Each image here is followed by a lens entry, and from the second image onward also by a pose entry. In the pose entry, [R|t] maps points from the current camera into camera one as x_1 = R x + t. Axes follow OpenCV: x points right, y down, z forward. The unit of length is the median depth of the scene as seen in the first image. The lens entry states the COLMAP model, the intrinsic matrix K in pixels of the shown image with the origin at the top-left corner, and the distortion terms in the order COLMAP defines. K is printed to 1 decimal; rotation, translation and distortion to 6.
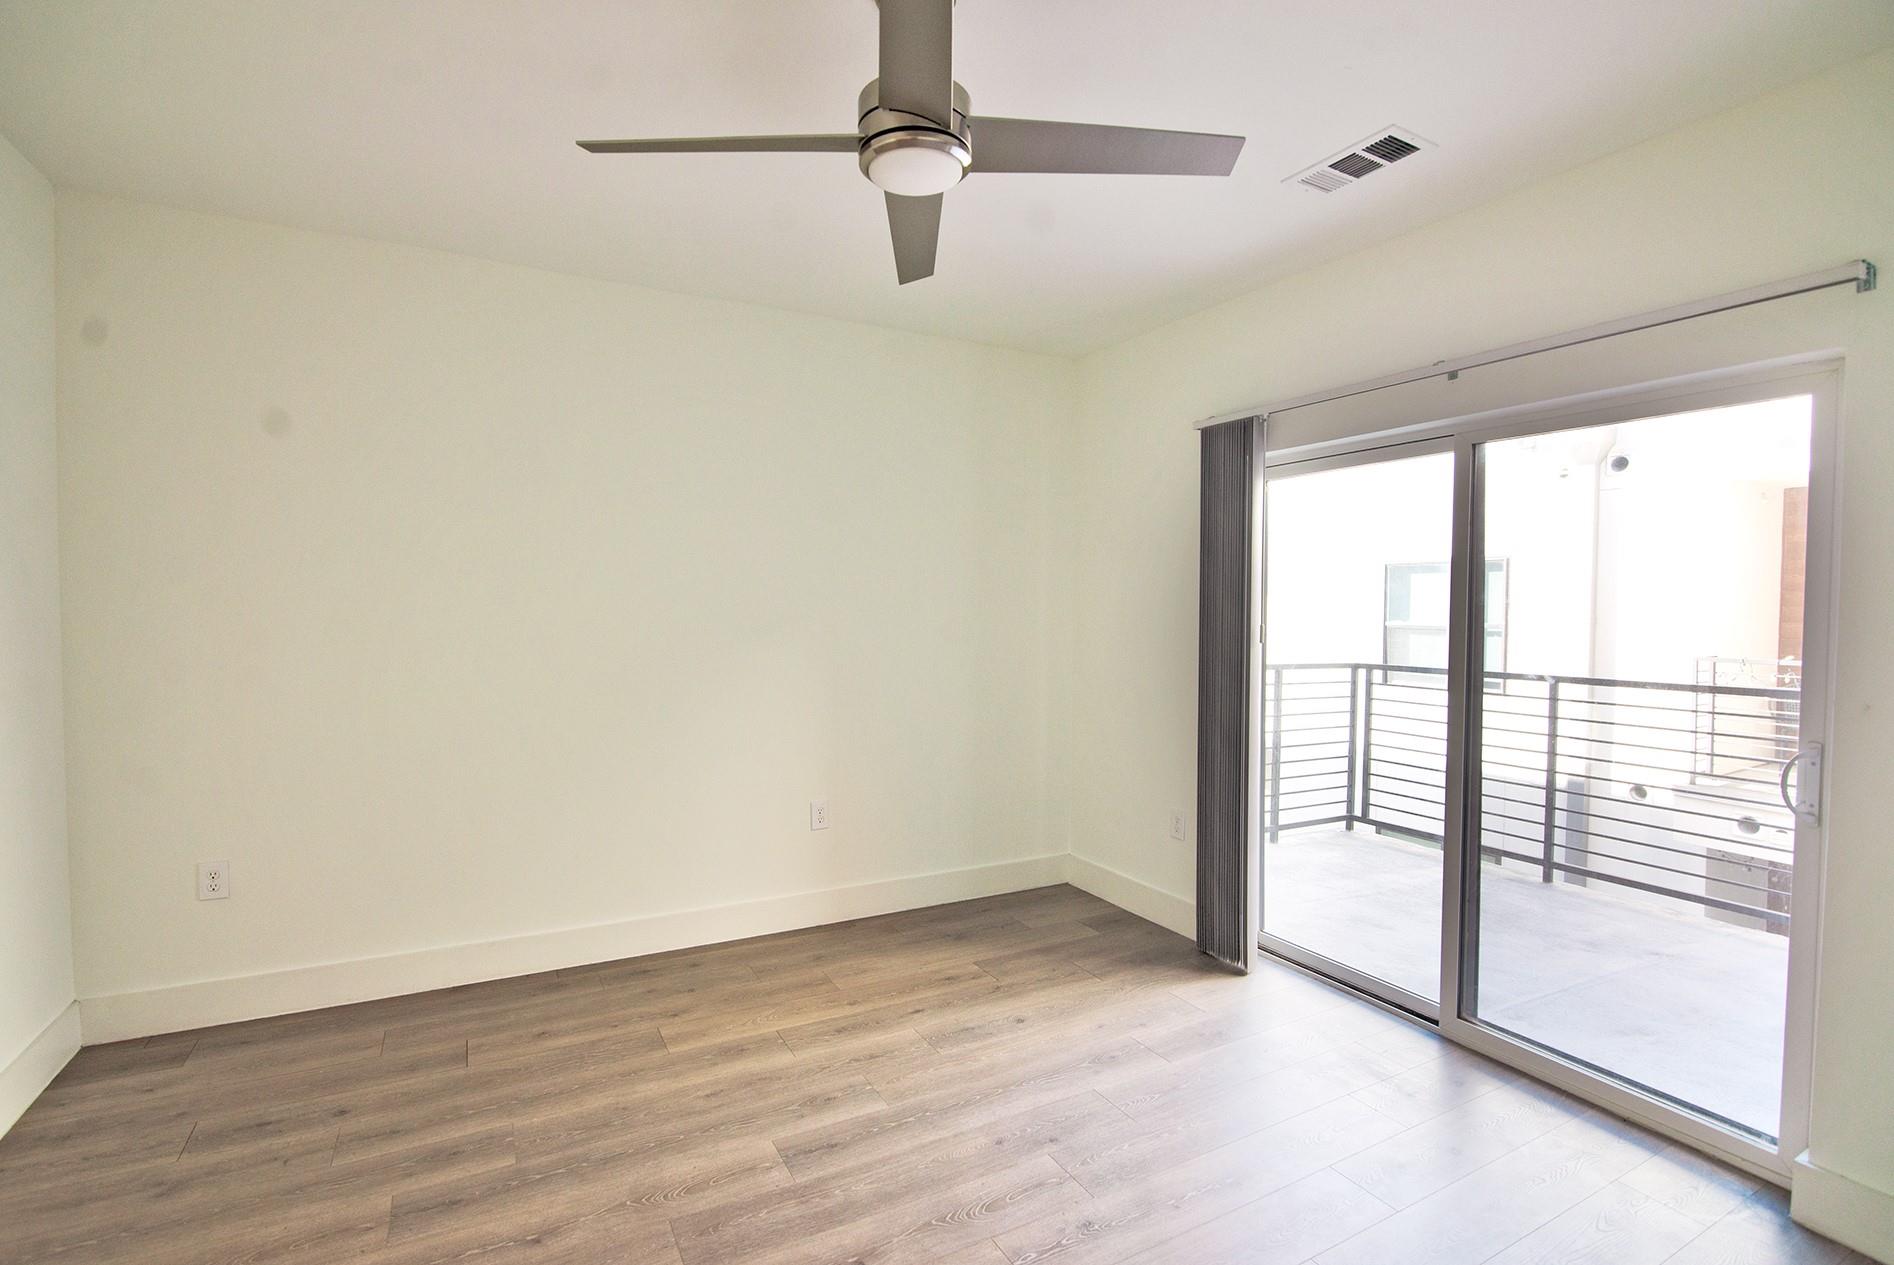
lens RADIAL K [[880.4, 0, 947.0], [0, 880.4, 632.5], [0, 0, 1]] dist [-0.015916, 0.000144]
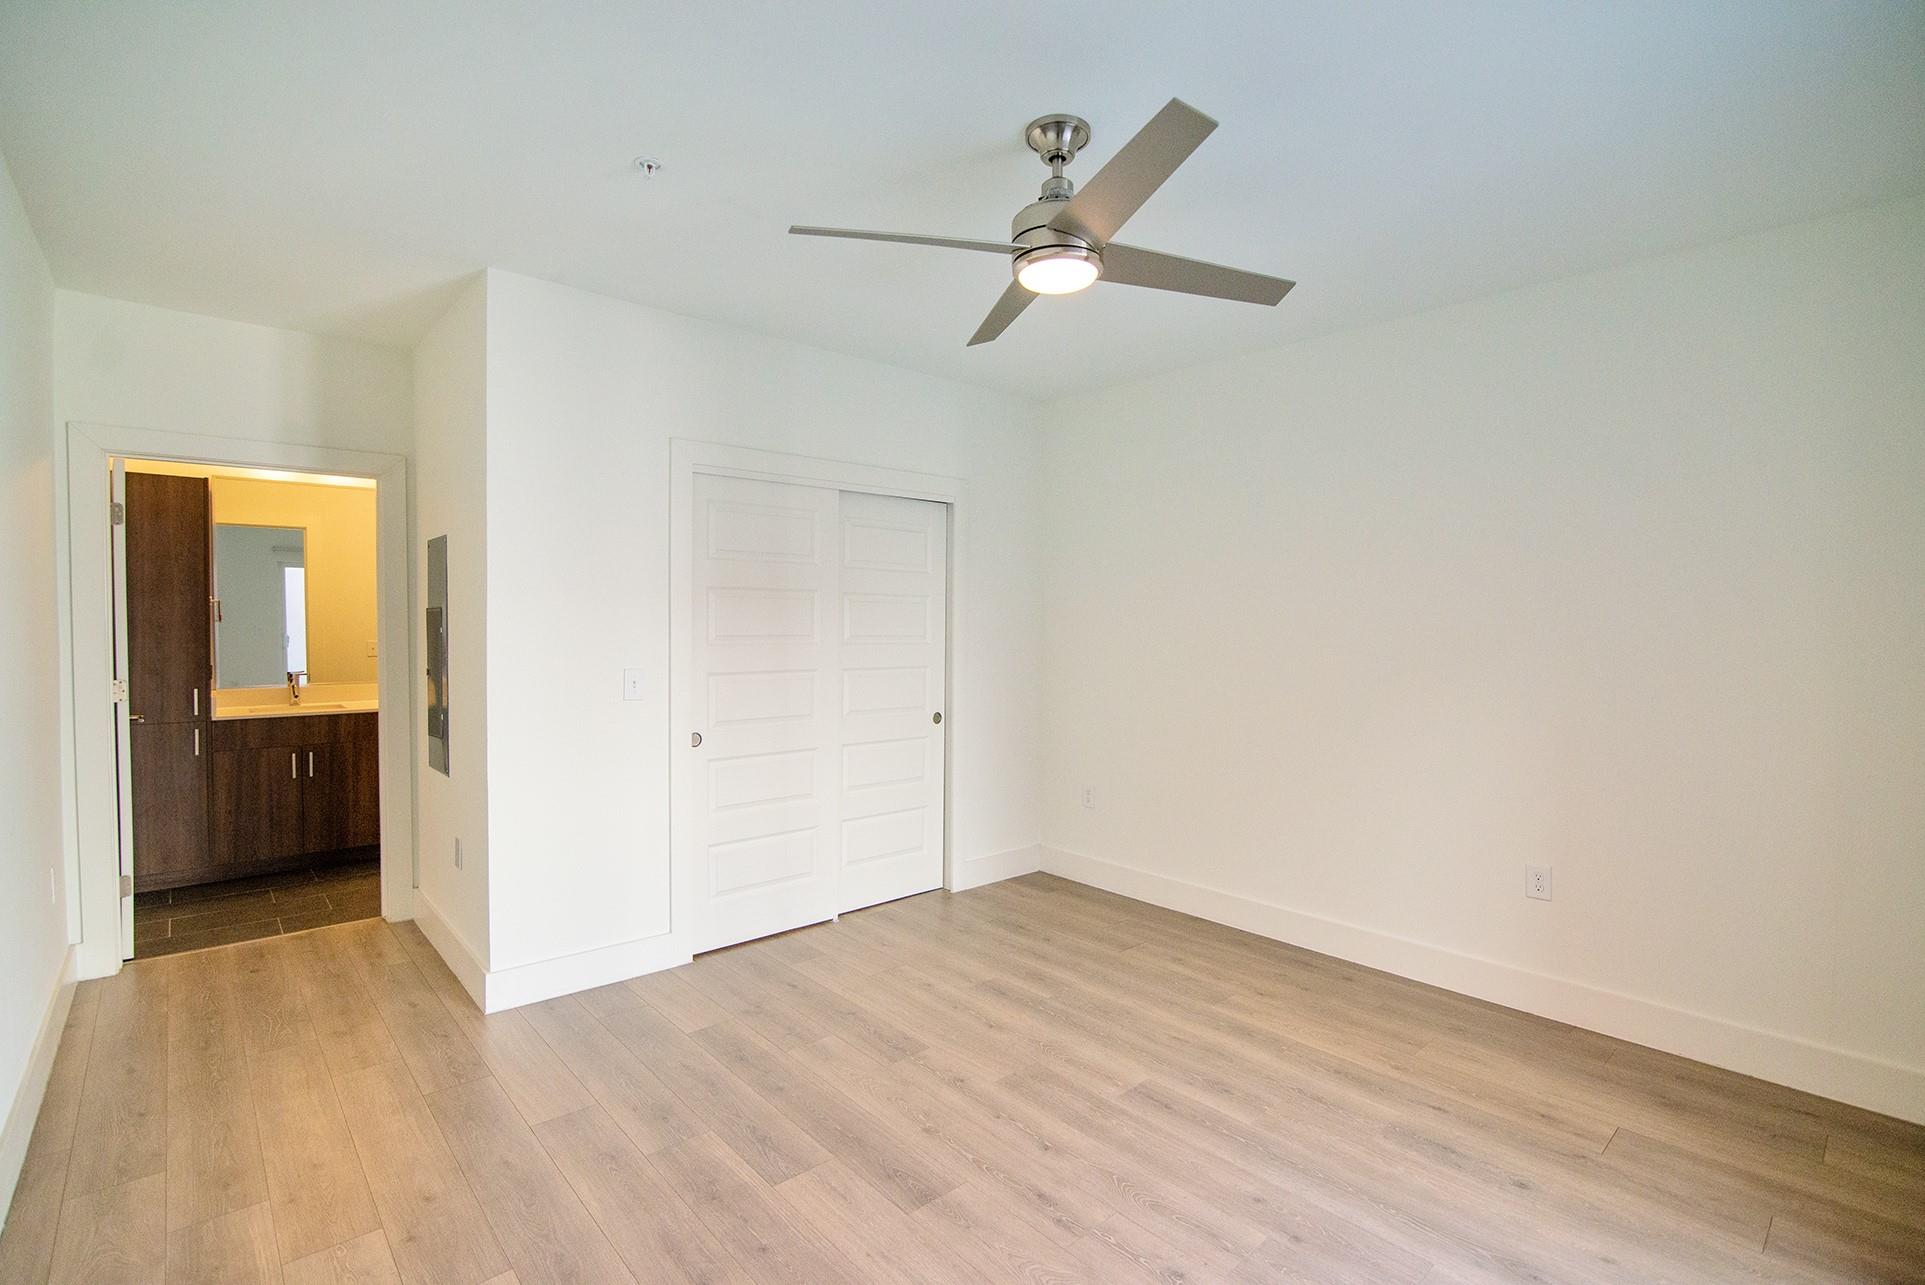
lens RADIAL K [[894.9, 0, 962.5], [0, 894.9, 642.5], [0, 0, 1]] dist [-0.015916, 0.000144]
pose [[0.226266, 0.014497, -0.973958, 0.752225], [-0.030745, 0.999497, 0.007735, -0.009286], [0.973580, 0.028194, 0.226598, 0.383766]]
